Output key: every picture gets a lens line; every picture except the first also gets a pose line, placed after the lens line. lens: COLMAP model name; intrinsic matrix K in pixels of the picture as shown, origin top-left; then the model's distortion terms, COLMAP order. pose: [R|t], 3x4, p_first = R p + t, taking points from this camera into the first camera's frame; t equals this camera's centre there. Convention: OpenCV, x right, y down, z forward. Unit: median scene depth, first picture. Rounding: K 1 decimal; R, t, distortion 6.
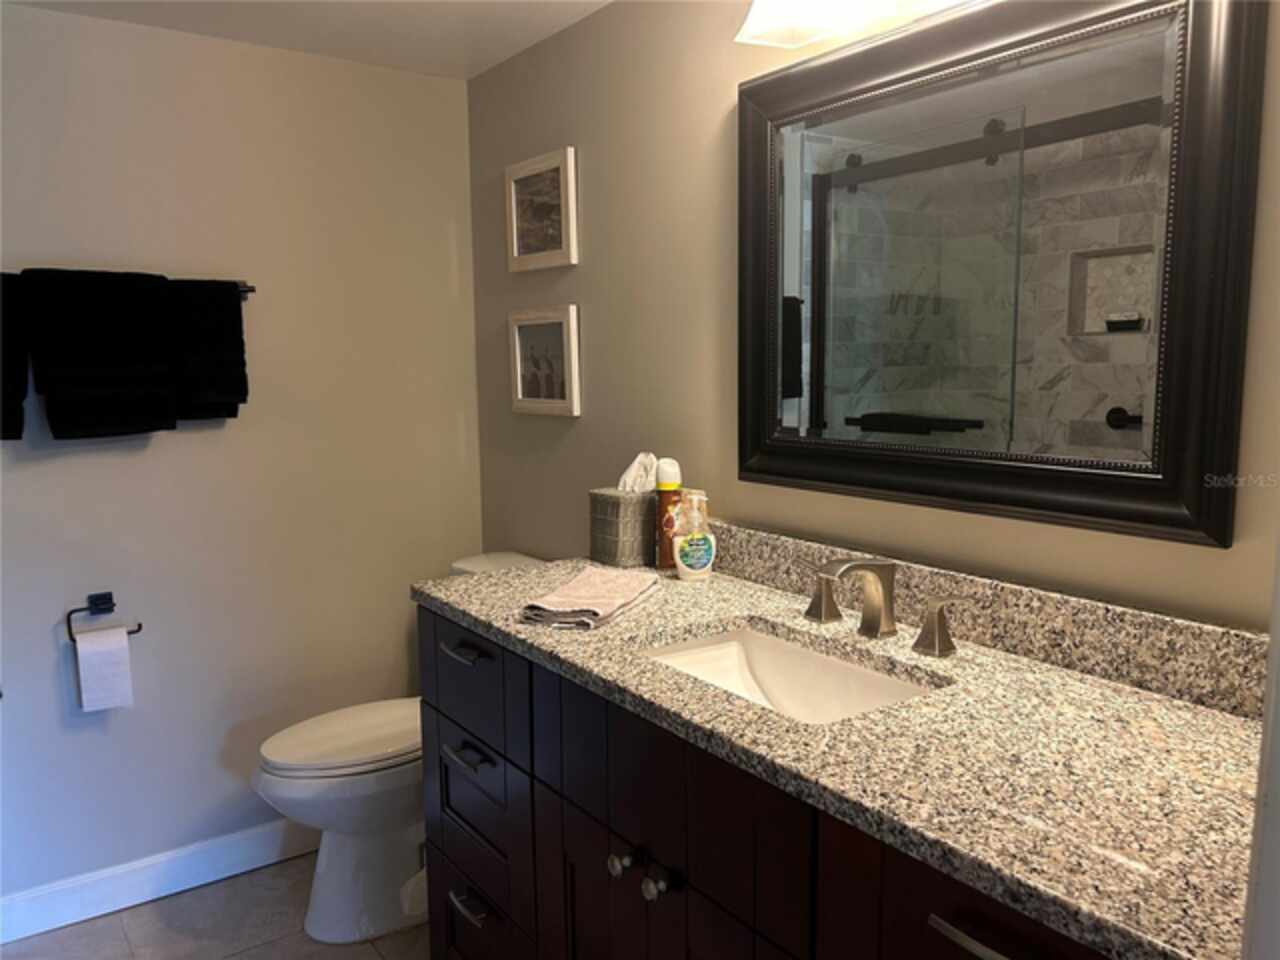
lens RADIAL K [[961.4, 0, 646.6], [0, 961.4, 473.7], [0, 0, 1]] dist [0.105544, -0.141307]
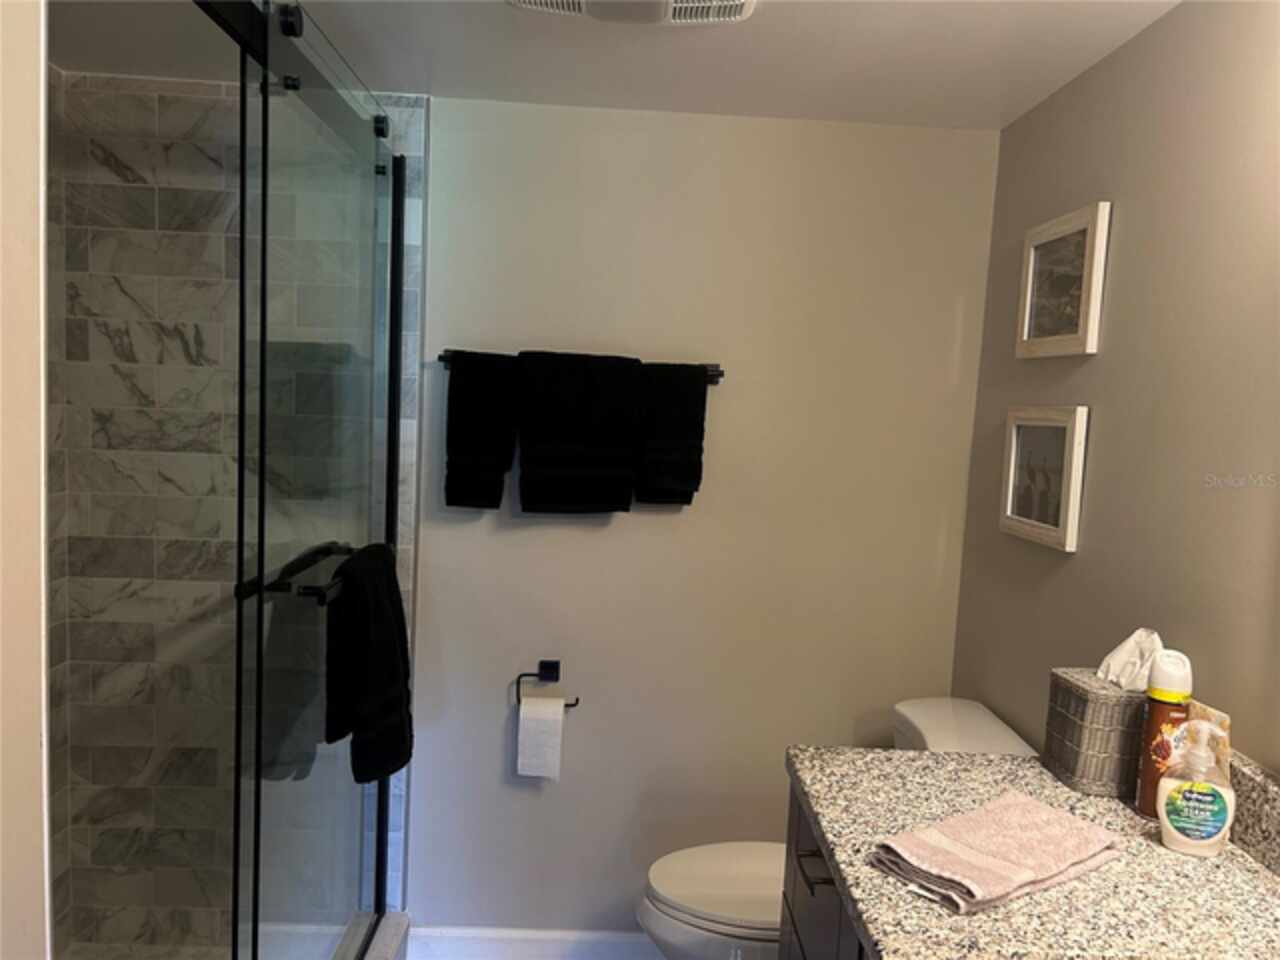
lens RADIAL K [[961.8, 0, 640.0], [0, 961.8, 480.0], [0, 0, 1]] dist [0.052838, -0.048001]
pose [[0.824425, 0.098284, -0.557372, 0.074804], [-0.126357, 0.991912, -0.011990, -0.072174], [0.551686, 0.080313, 0.830176, 0.203087]]
